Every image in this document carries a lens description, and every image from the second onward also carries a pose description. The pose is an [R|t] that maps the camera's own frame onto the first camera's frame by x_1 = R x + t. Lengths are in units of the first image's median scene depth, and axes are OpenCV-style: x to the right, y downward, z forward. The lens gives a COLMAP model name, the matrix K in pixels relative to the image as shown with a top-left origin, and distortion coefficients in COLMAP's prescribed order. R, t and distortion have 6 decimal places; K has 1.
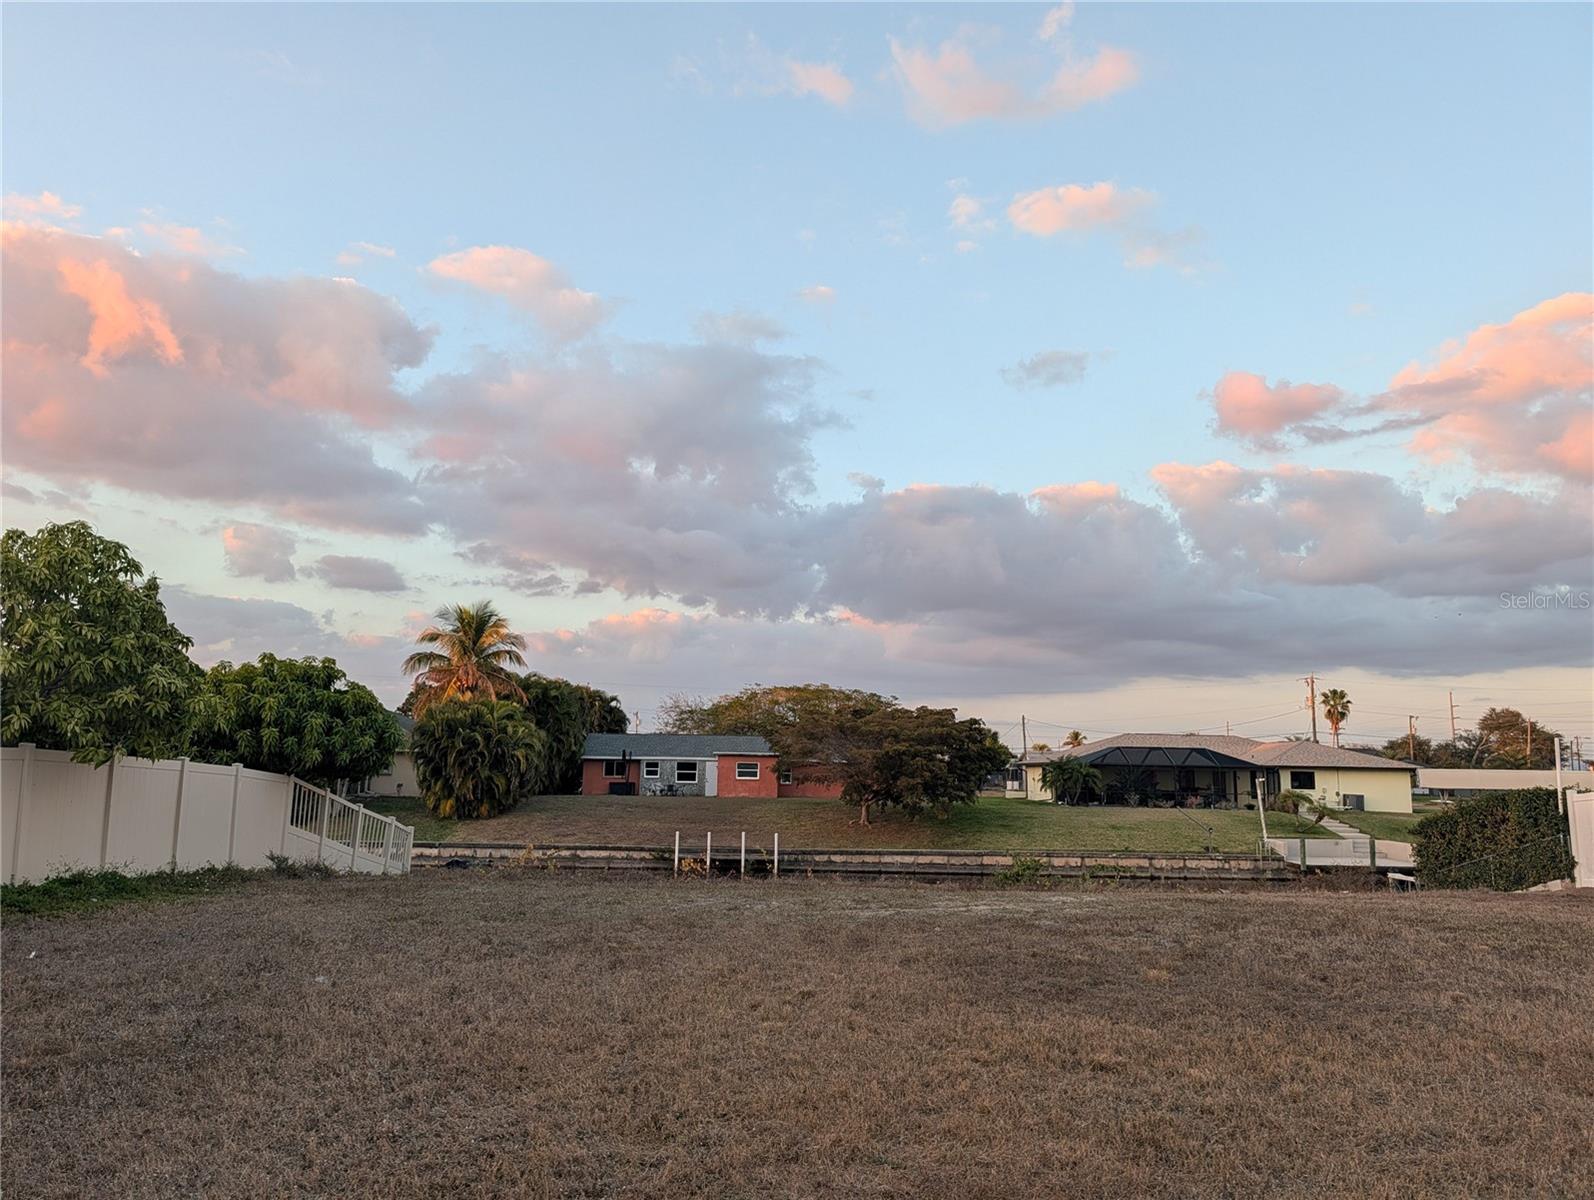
lens RADIAL K [[1151.3, 0, 790.2], [0, 1151.3, 598.6], [0, 0, 1]] dist [0.038959, -0.035886]
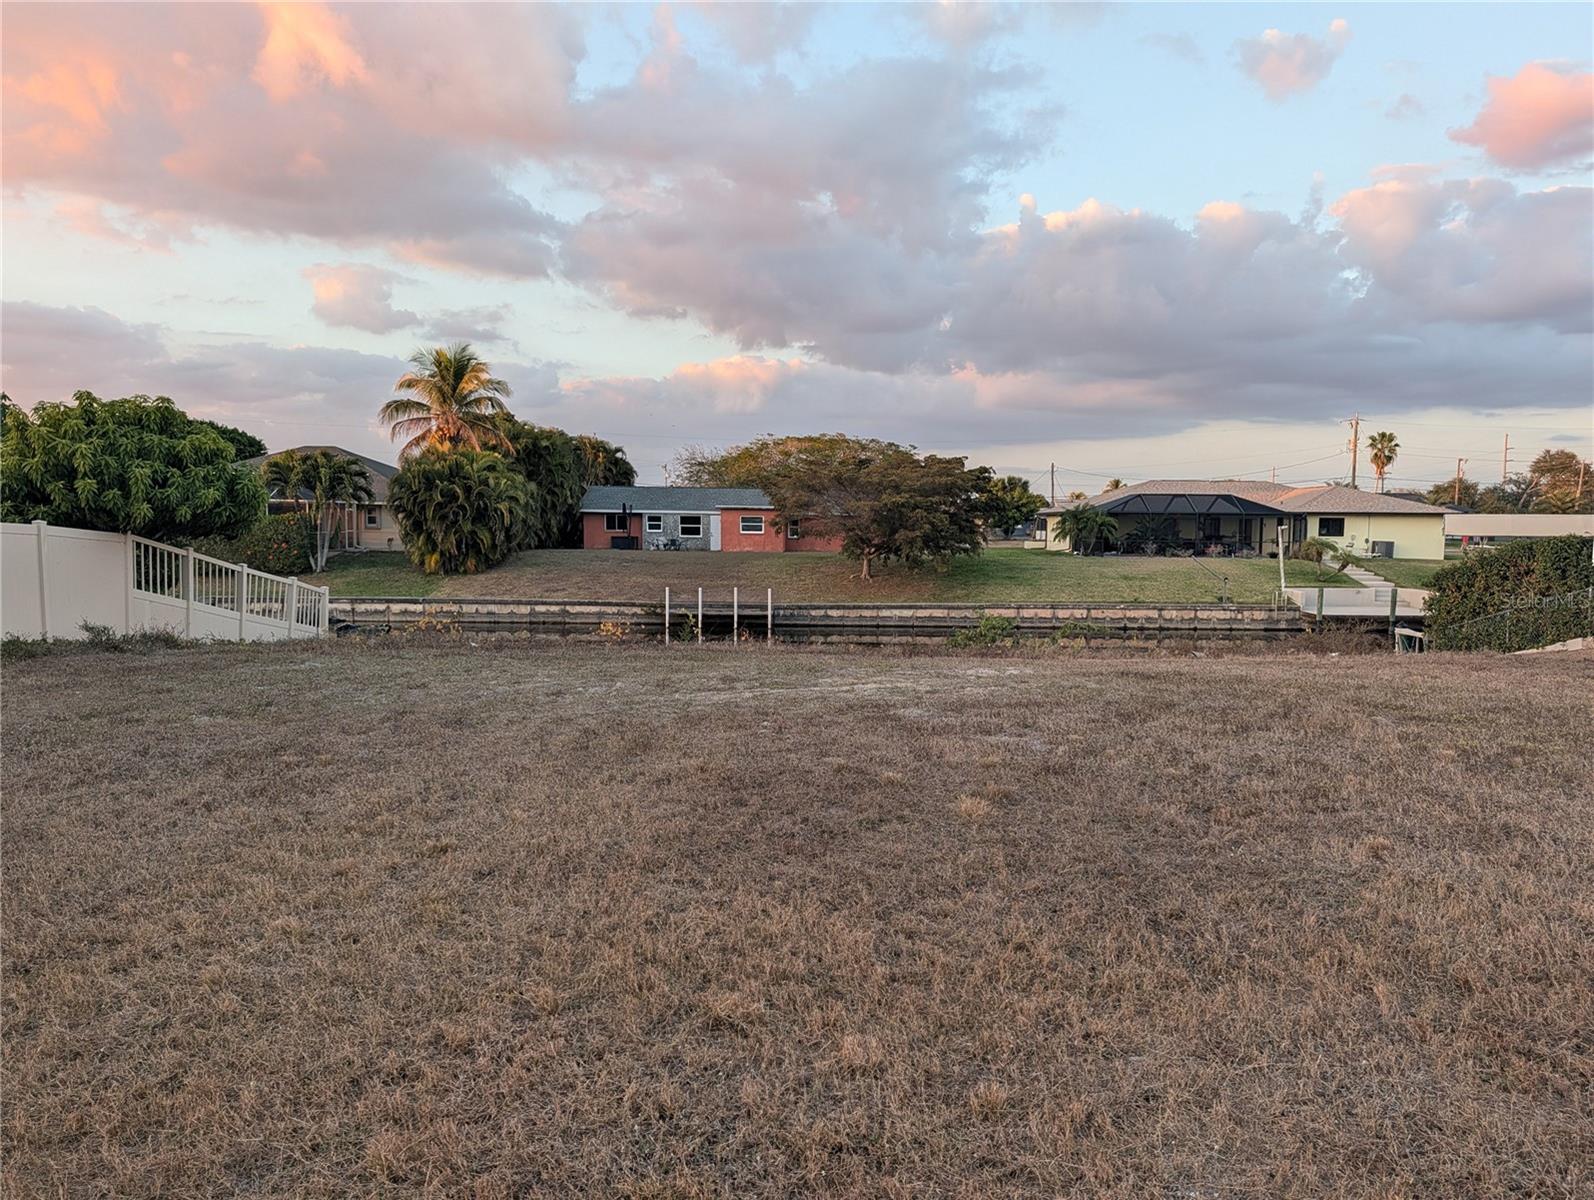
lens RADIAL K [[1151.3, 0, 812.5], [0, 1151.3, 614.4], [0, 0, 1]] dist [0.038959, -0.035886]
pose [[0.999783, -0.006196, -0.019875, 0.036505], [0.010534, 0.974009, 0.226266, 0.006831], [0.017956, -0.226426, 0.973863, 0.051094]]
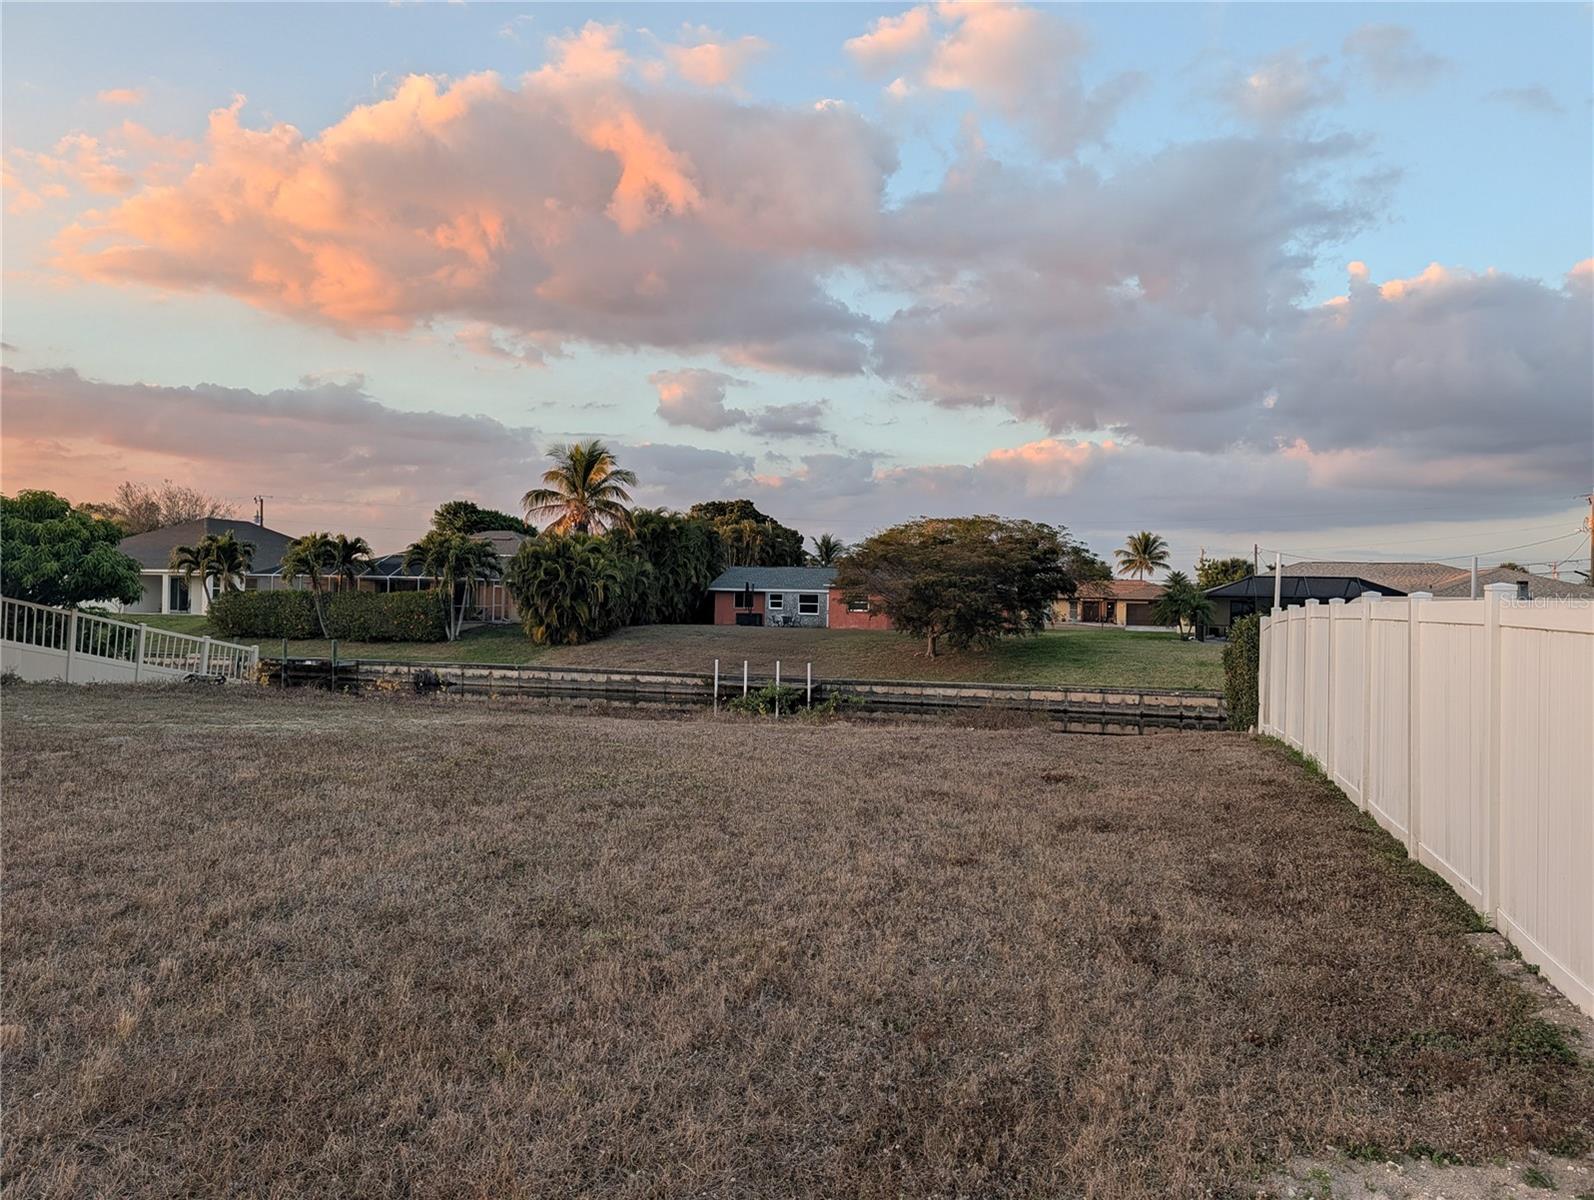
lens RADIAL K [[1151.3, 0, 818.0], [0, 1151.3, 586.2], [0, 0, 1]] dist [0.038959, -0.035886]
pose [[0.959267, -0.001030, -0.282500, 0.233201], [0.037890, 0.991427, 0.125047, 0.011837], [0.279949, -0.130657, 0.951082, 0.056409]]
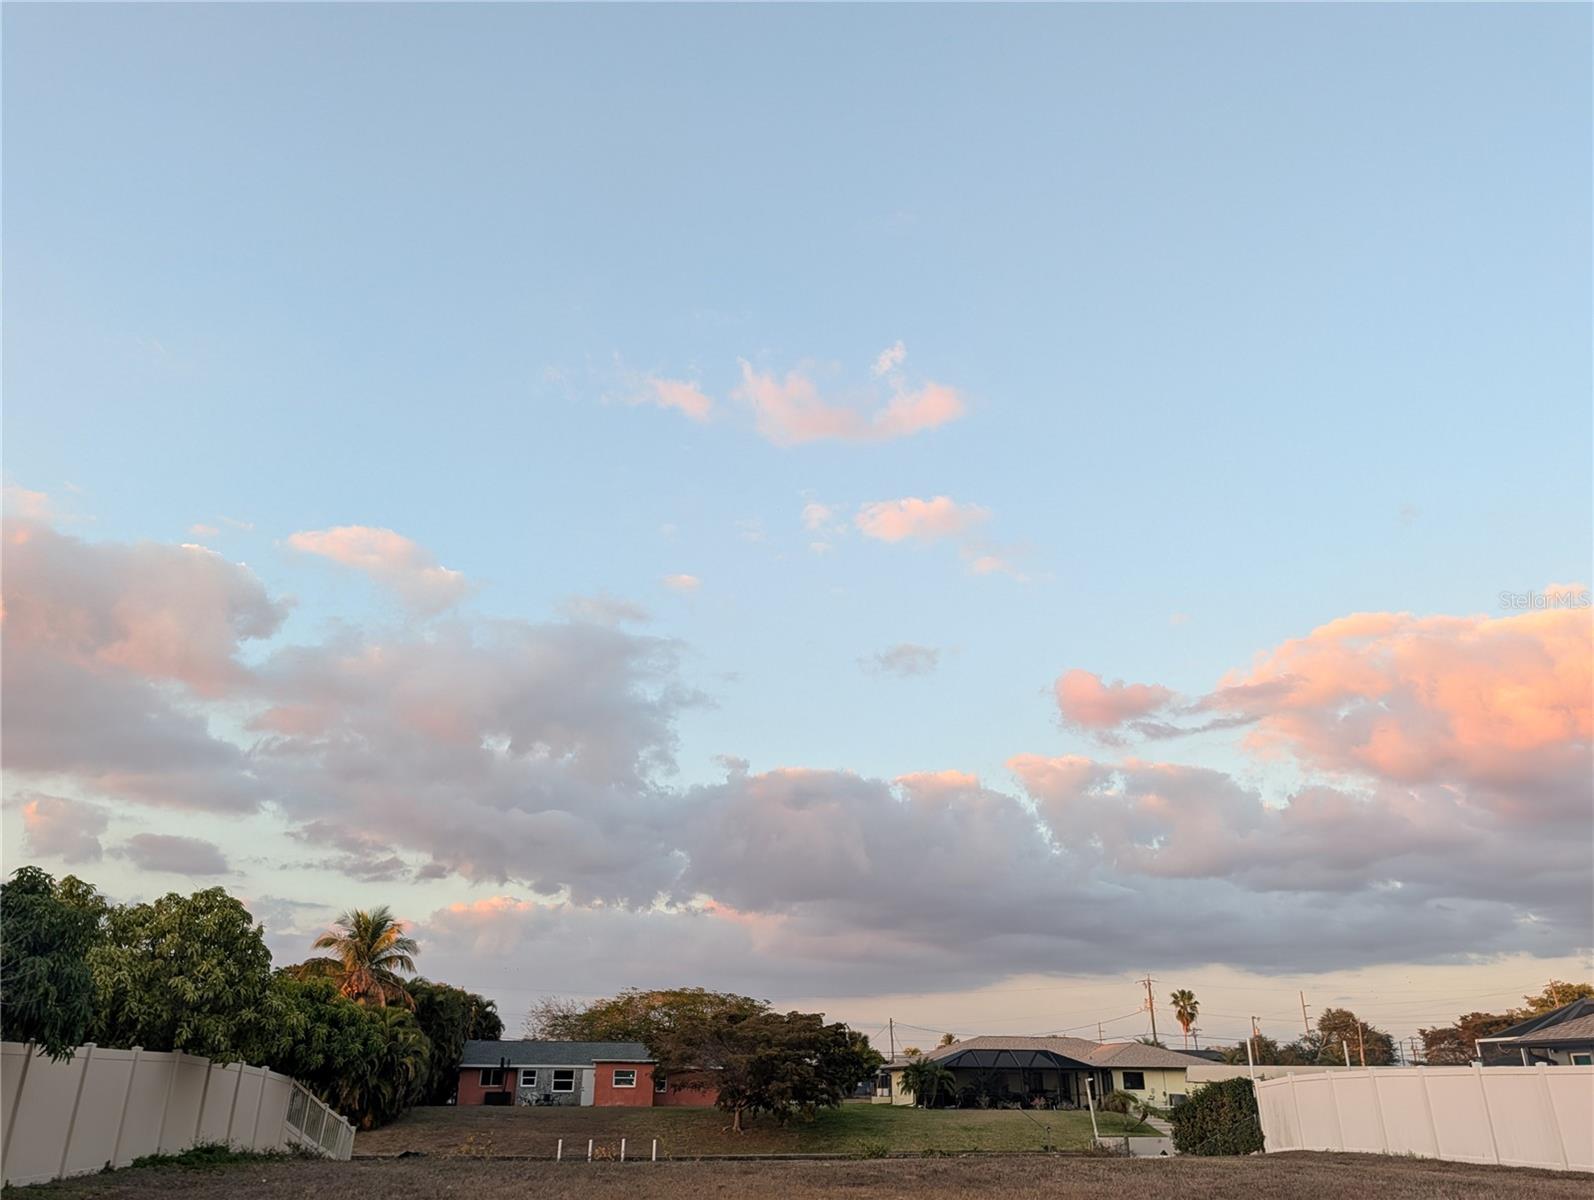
lens RADIAL K [[1151.3, 0, 786.5], [0, 1151.3, 565.6], [0, 0, 1]] dist [0.038959, -0.035886]
pose [[0.993510, 0.036665, 0.107674, -0.022798], [-0.006544, 0.963479, -0.267703, -0.018411], [-0.113557, 0.265261, 0.957466, -0.155832]]
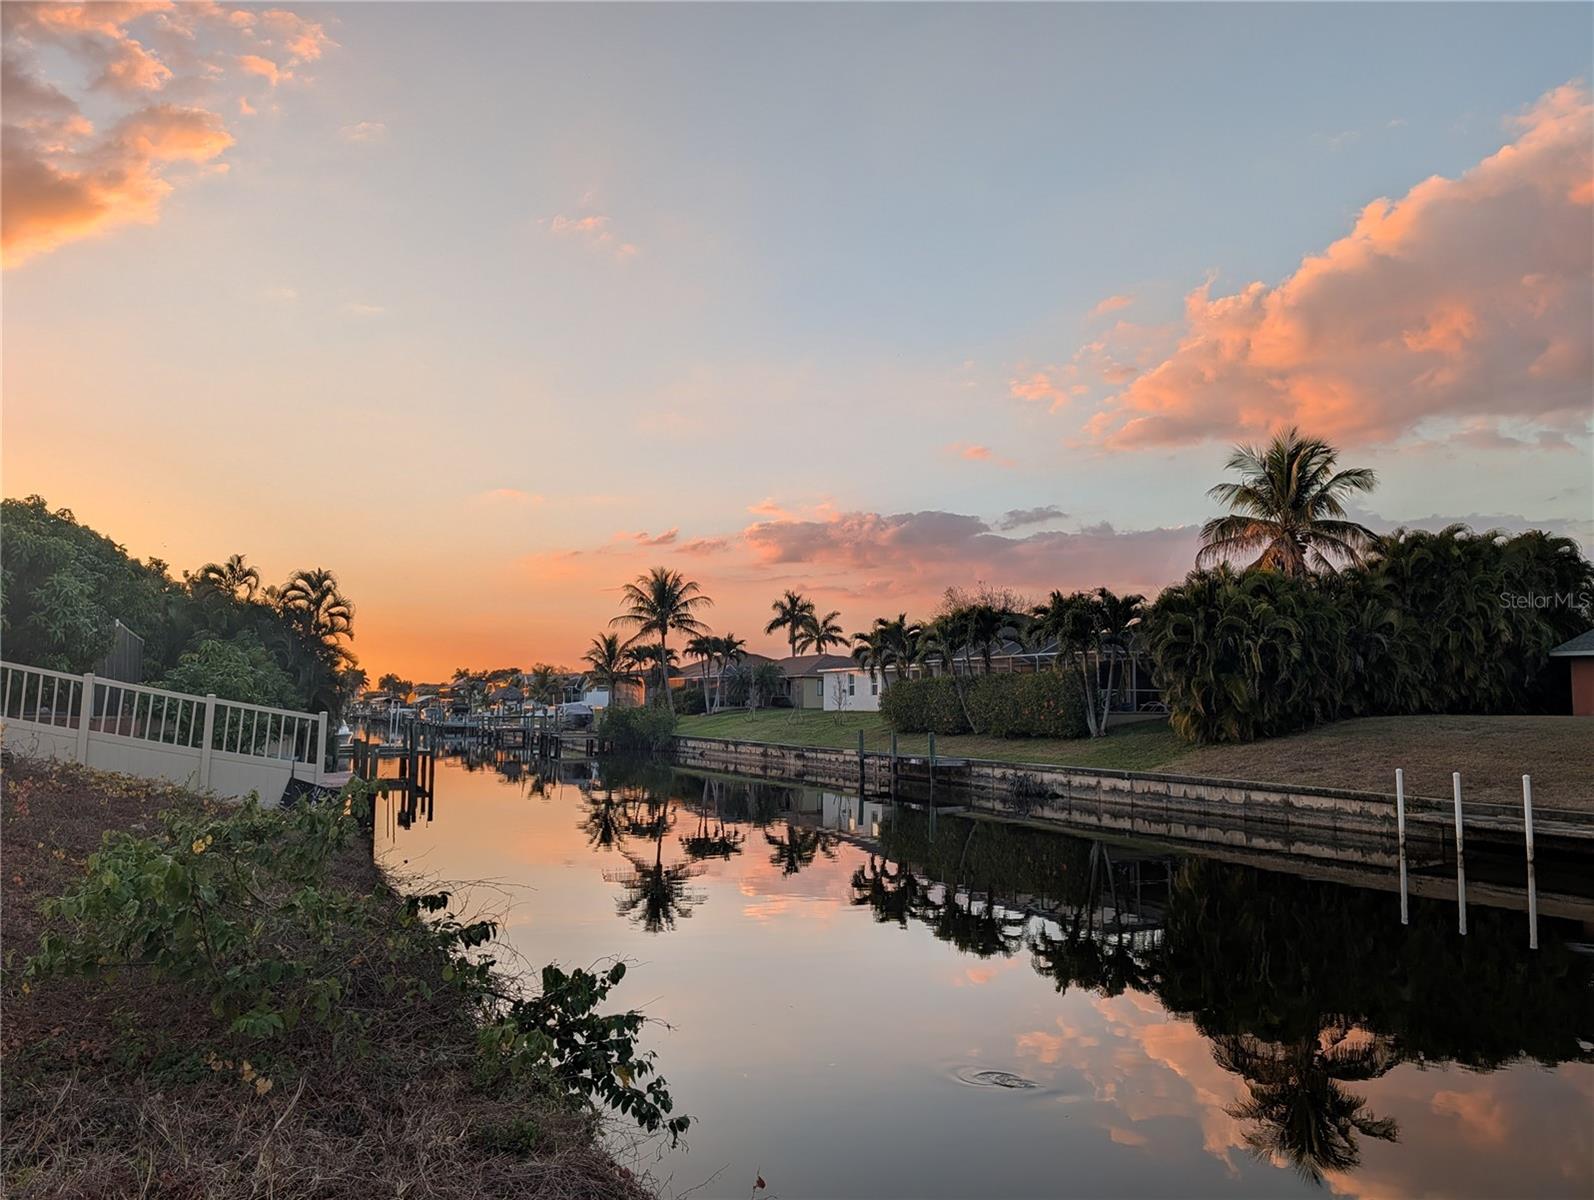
lens RADIAL K [[1151.3, 0, 803.6], [0, 1151.3, 612.9], [0, 0, 1]] dist [0.038959, -0.035886]
pose [[0.429080, -0.086149, -0.899149, 0.223532], [0.137277, 0.990098, -0.029353, 0.093665], [0.892774, -0.110837, 0.436657, 0.455845]]
